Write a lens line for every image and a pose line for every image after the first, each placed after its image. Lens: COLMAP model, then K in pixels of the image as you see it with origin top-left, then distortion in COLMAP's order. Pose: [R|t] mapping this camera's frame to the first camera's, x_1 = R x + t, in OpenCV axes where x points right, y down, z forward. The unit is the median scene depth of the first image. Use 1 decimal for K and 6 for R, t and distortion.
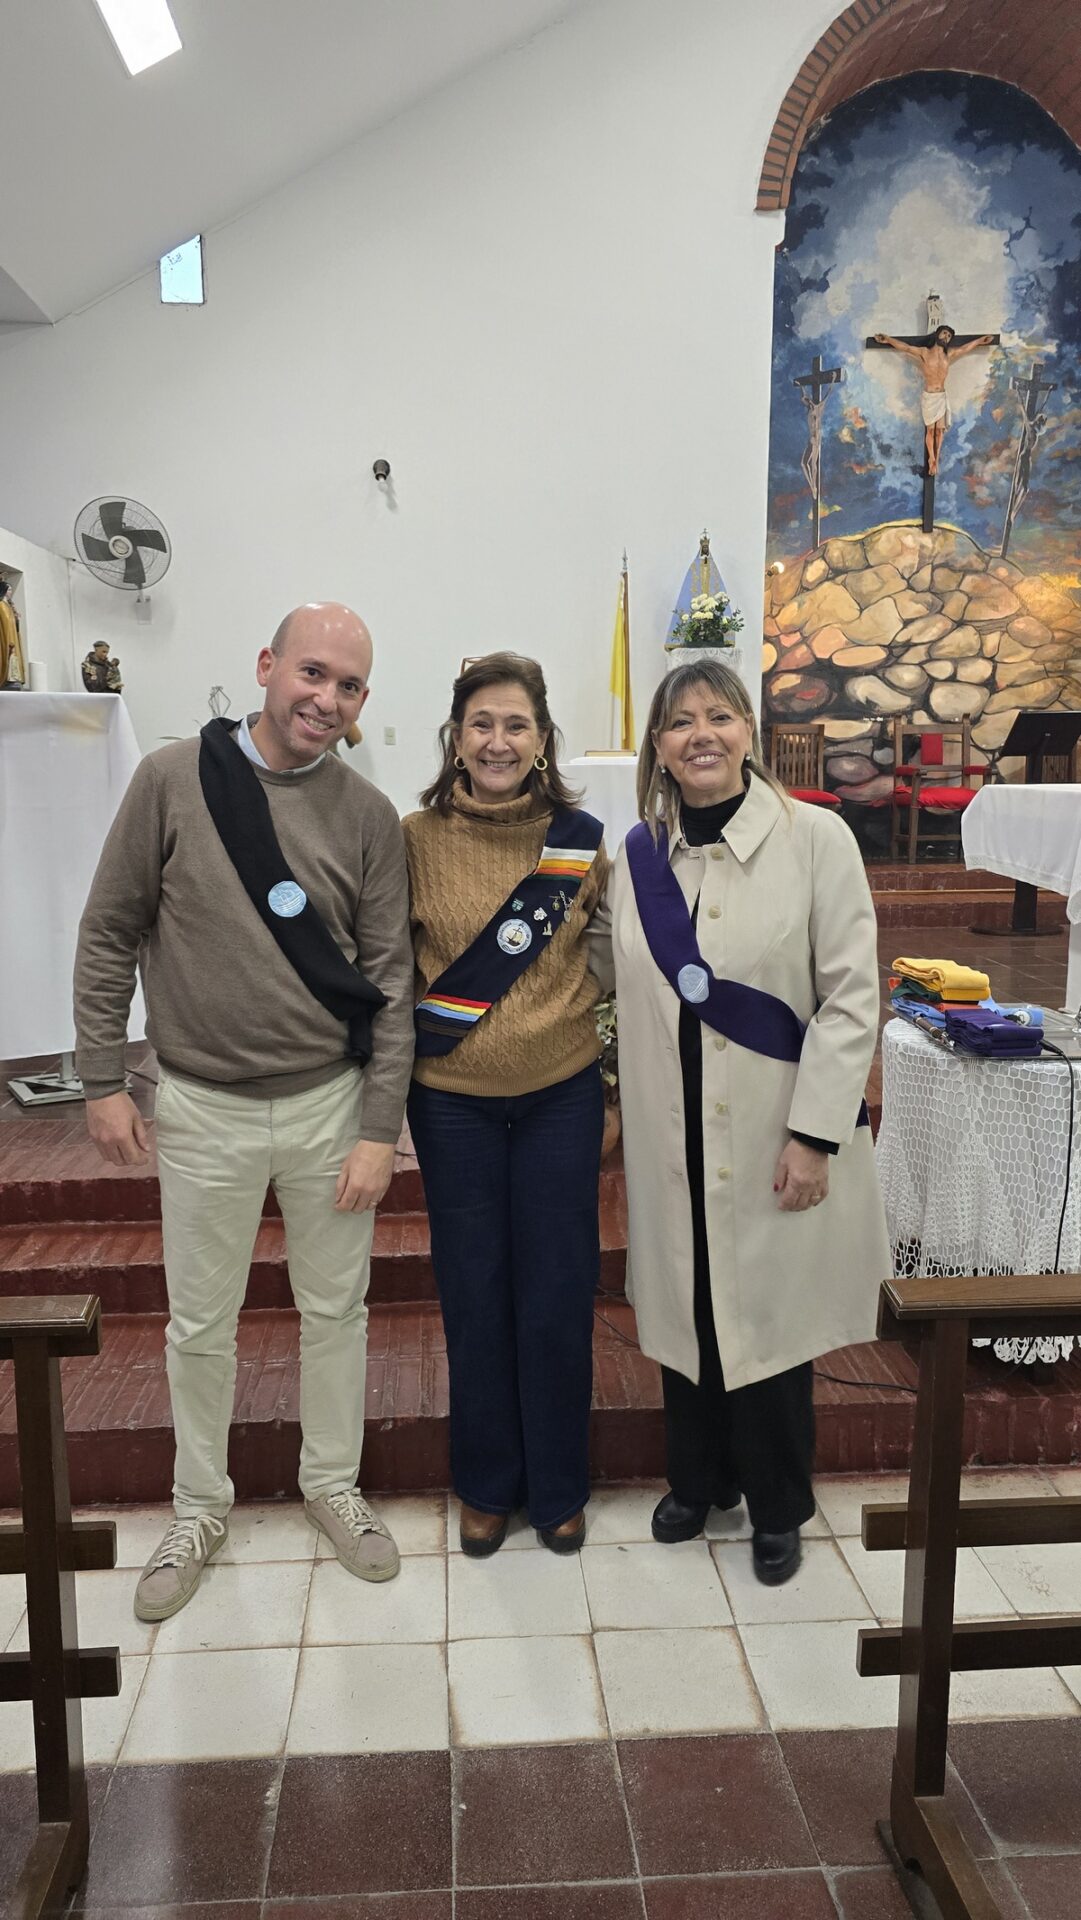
lens RADIAL K [[1299.5, 0, 522.2], [0, 1299.5, 965.4], [0, 0, 1]] dist [0.067117, -0.068767]
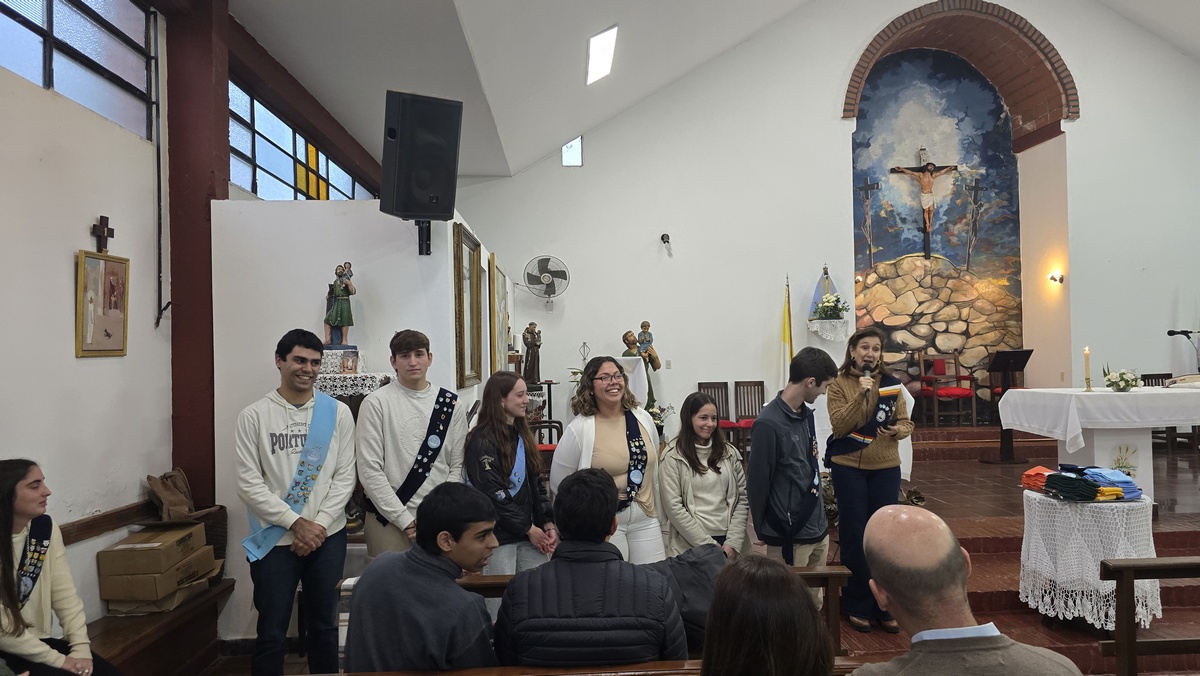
lens RADIAL K [[812.2, 0, 601.0], [0, 812.2, 347.9], [0, 0, 1]] dist [0.067117, -0.068767]
pose [[0.999784, -0.014964, -0.014393, -0.167791], [0.012155, 0.983855, -0.178553, 0.015668], [0.016833, 0.178339, 0.983825, -0.197624]]
